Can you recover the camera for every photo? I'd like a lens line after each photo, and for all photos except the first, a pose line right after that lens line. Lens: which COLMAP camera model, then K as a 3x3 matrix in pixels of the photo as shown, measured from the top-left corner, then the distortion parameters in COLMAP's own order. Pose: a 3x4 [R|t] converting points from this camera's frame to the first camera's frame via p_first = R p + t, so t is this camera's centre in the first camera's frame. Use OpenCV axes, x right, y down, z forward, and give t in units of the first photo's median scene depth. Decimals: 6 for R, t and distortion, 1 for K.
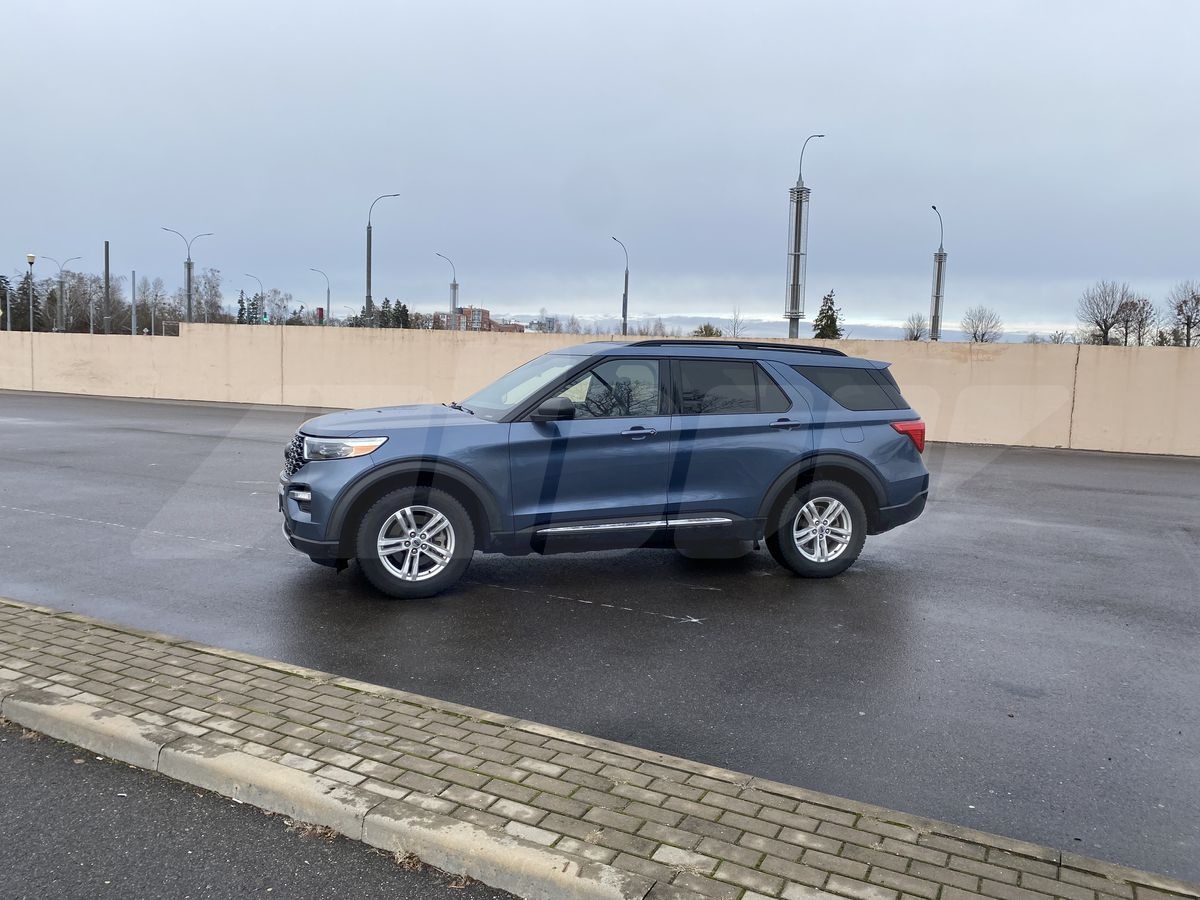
lens RADIAL K [[897.3, 0, 600.0], [0, 897.3, 450.0], [0, 0, 1]] dist [0.006274, -0.001335]
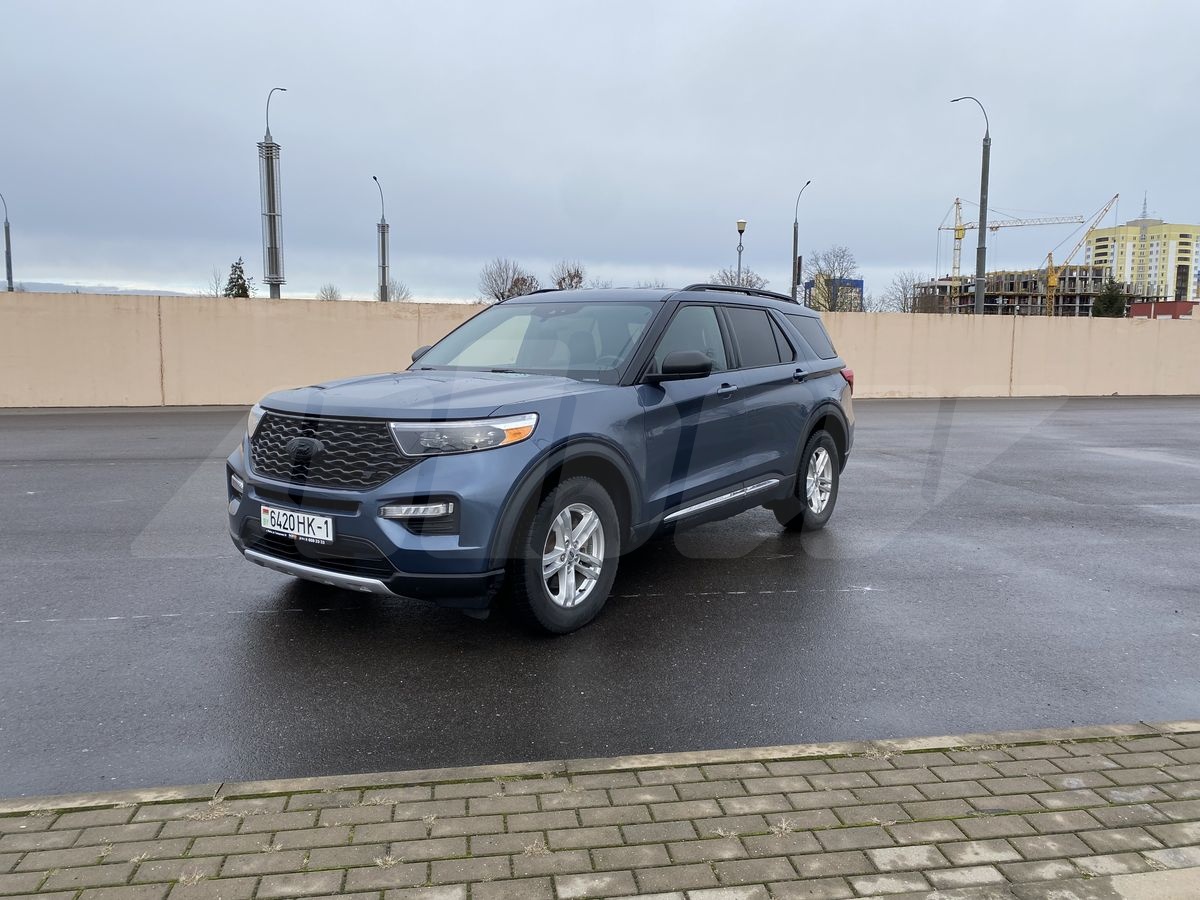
lens RADIAL K [[903.6, 0, 598.1], [0, 903.6, 437.3], [0, 0, 1]] dist [0.015203, -0.012502]
pose [[0.805614, -0.080517, 0.586943, -0.538440], [0.070965, 0.996703, 0.039325, -0.016563], [-0.588175, 0.009972, 0.808672, 0.347006]]
